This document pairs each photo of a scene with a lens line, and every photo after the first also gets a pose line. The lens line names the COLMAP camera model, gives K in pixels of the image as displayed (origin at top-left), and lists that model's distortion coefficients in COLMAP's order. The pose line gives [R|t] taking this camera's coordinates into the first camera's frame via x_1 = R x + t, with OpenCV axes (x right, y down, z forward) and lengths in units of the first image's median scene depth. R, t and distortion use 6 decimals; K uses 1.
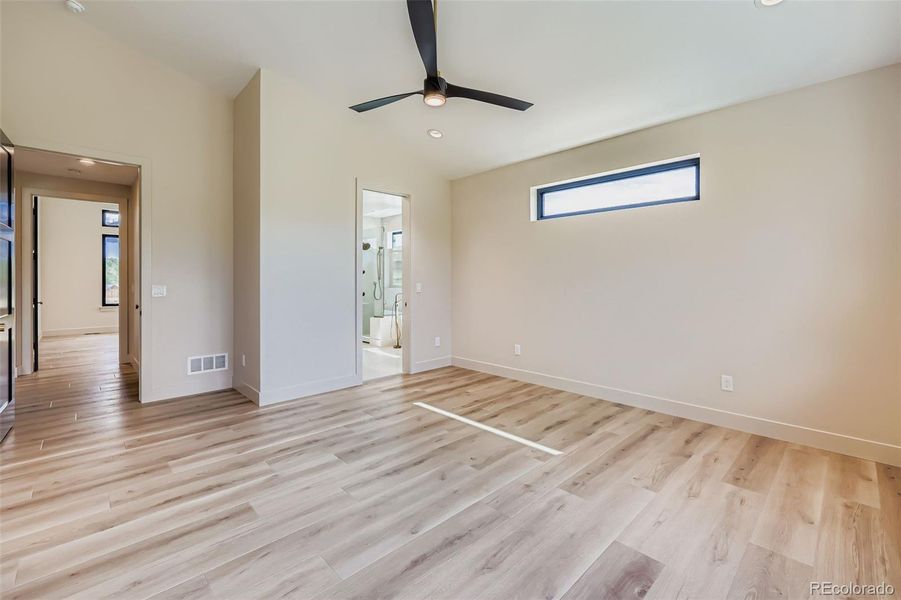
lens RADIAL K [[393.3, 0, 474.4], [0, 393.3, 280.1], [0, 0, 1]] dist [-0.000979, -0.000128]
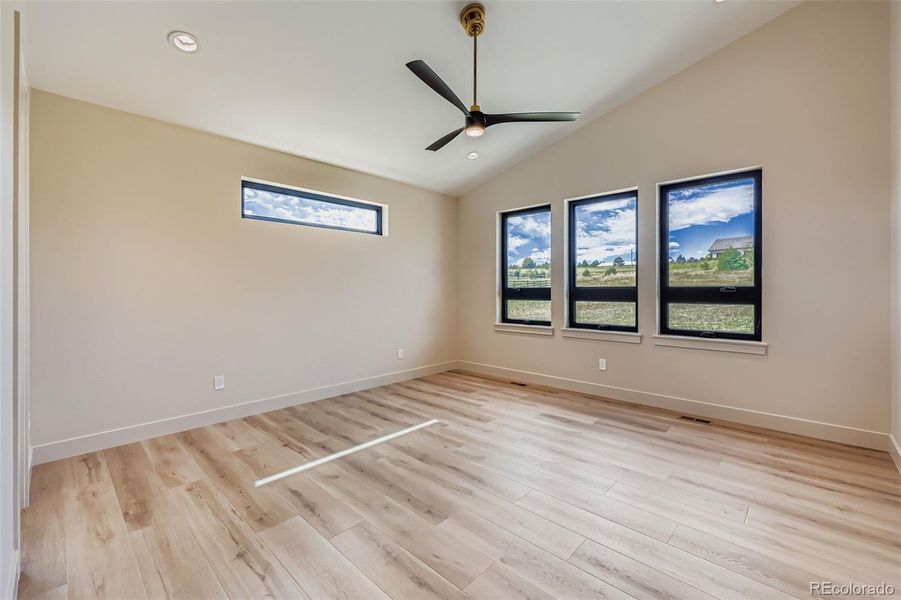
lens RADIAL K [[369.3, 0, 450.5], [0, 369.3, 293.3], [0, 0, 1]] dist [-0.001274, -0.000160]
pose [[-0.013415, -0.007364, 0.999883, -0.887256], [0.002230, 0.999970, 0.007394, 0.001556], [-0.999908, 0.002329, -0.013399, 0.828884]]
